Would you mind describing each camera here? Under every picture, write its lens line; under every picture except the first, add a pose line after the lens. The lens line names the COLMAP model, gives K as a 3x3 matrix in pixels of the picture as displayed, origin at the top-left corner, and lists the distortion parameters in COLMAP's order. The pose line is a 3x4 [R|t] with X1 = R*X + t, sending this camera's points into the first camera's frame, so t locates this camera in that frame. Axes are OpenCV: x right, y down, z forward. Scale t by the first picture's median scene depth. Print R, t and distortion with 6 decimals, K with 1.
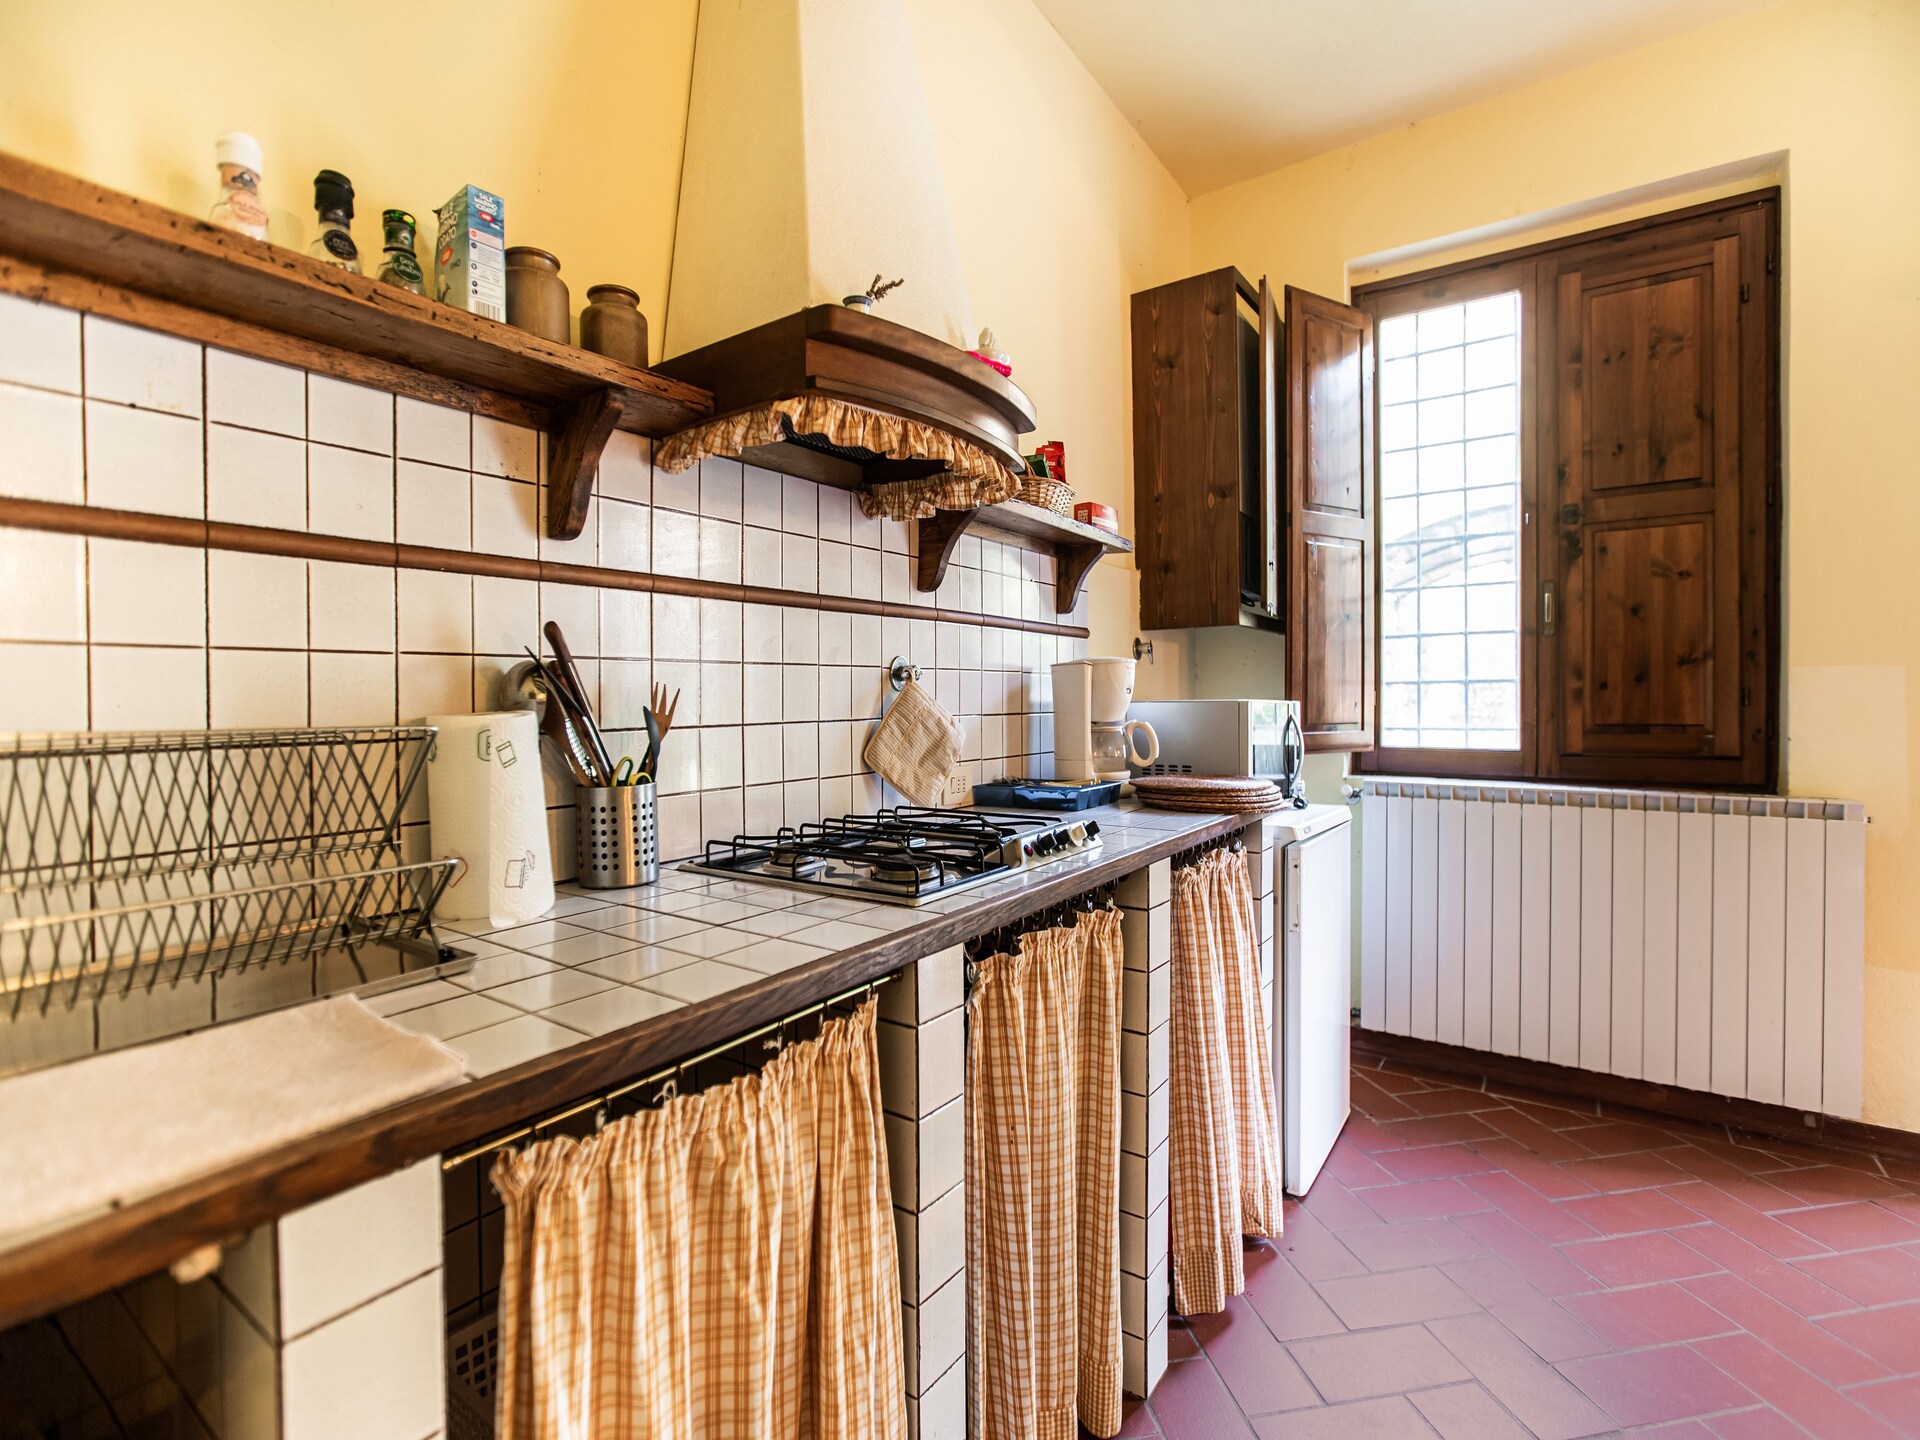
lens RADIAL K [[913.5, 0, 952.3], [0, 913.5, 711.8], [0, 0, 1]] dist [-0.051282, 0.043499]
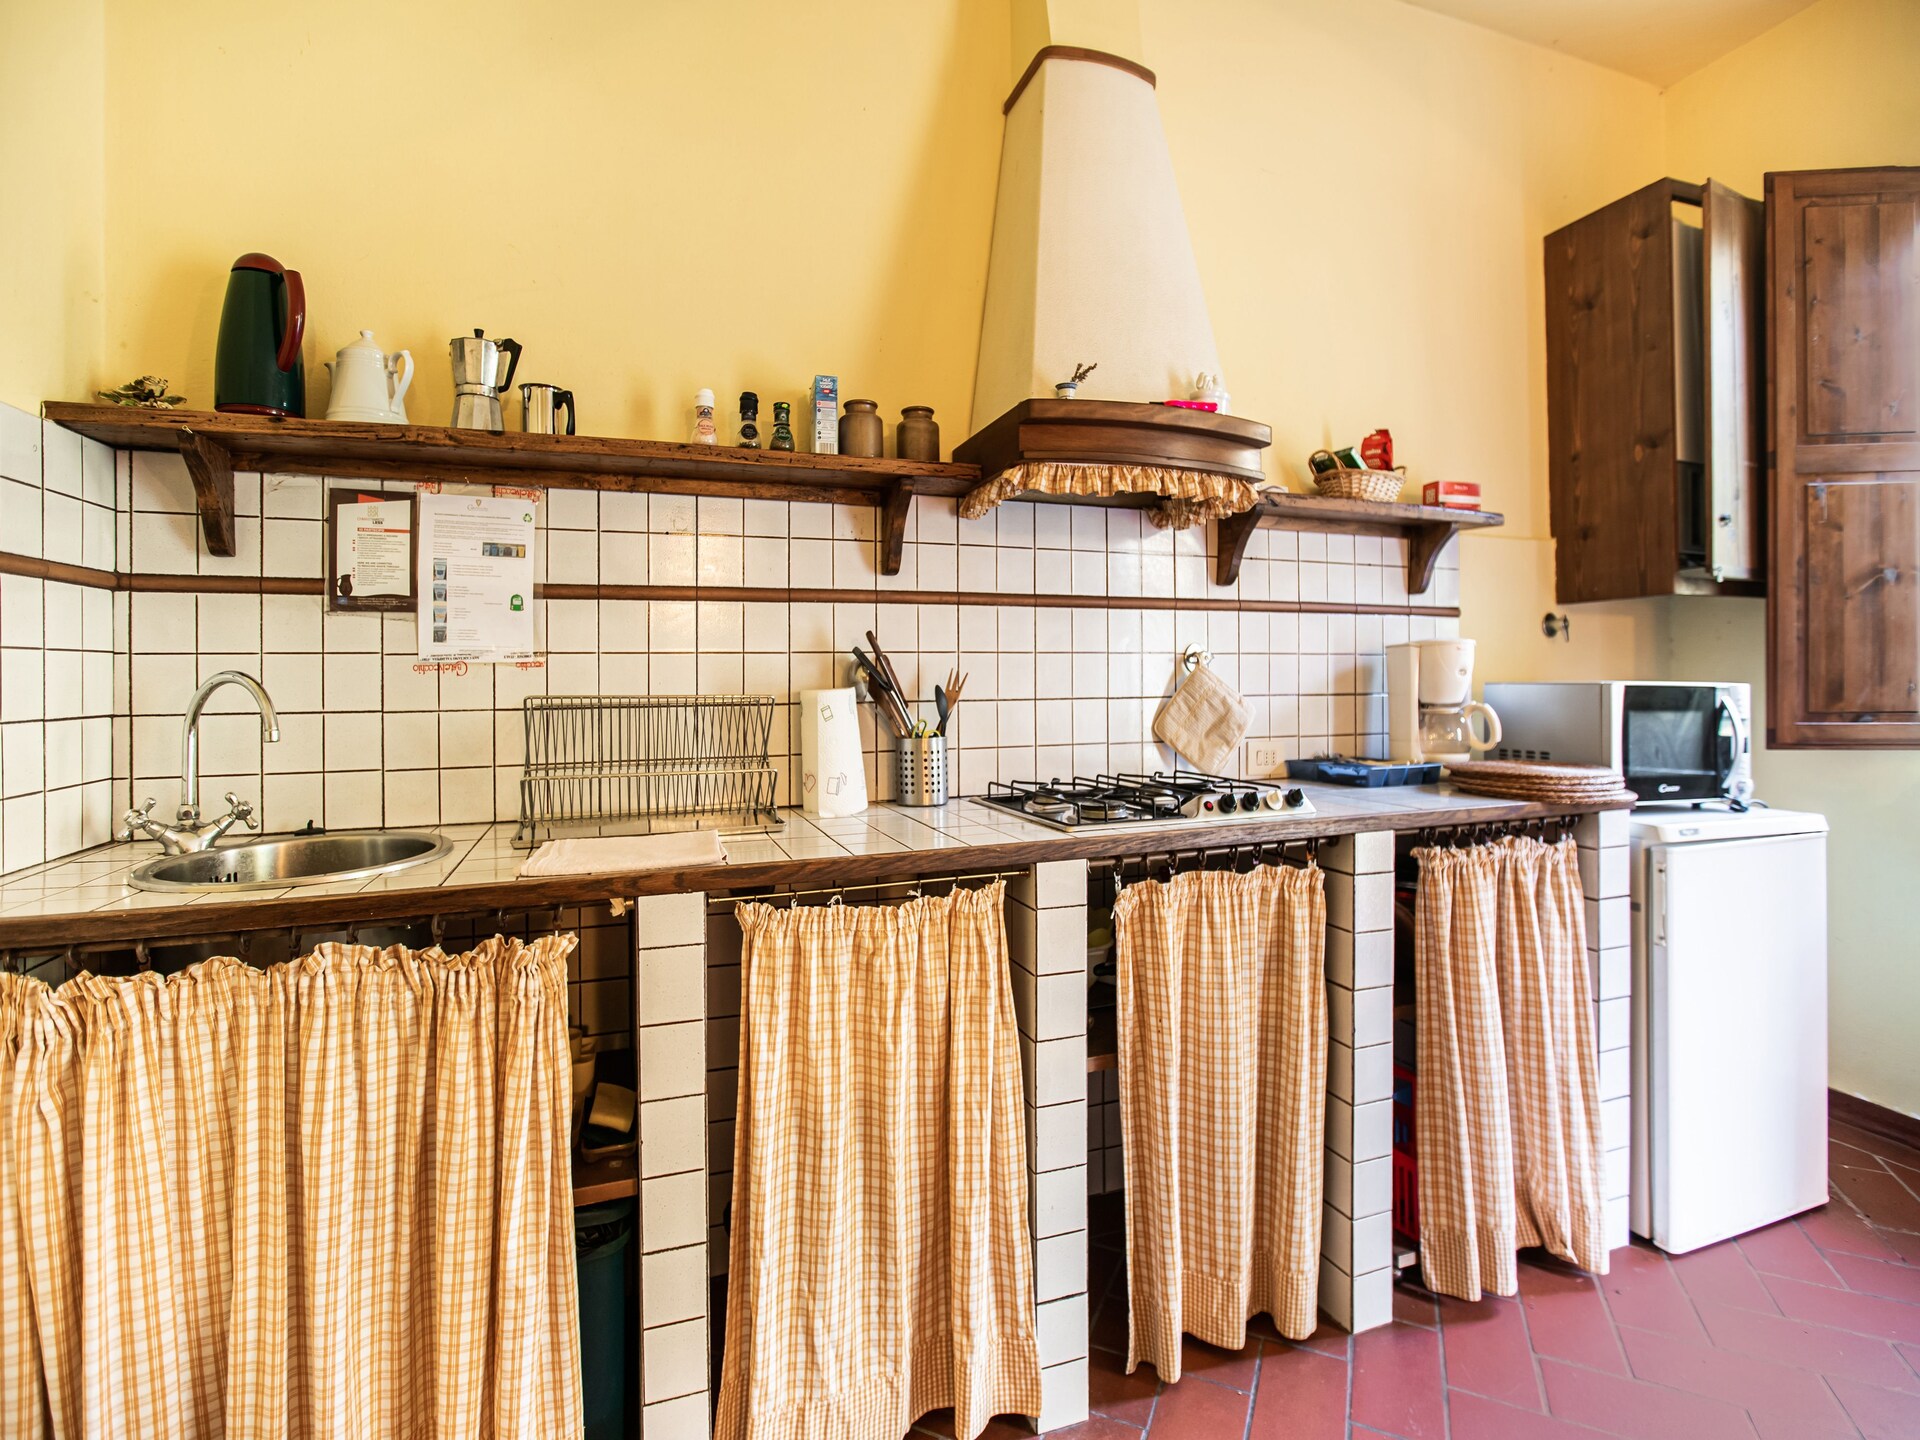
lens RADIAL K [[951.0, 0, 962.0], [0, 951.0, 676.9], [0, 0, 1]] dist [-0.013208, 0.000656]
pose [[0.821488, 0.002502, -0.570221, 0.580286], [-0.010091, 0.999898, -0.010149, -0.003715], [0.570137, 0.014091, 0.821429, -0.247331]]
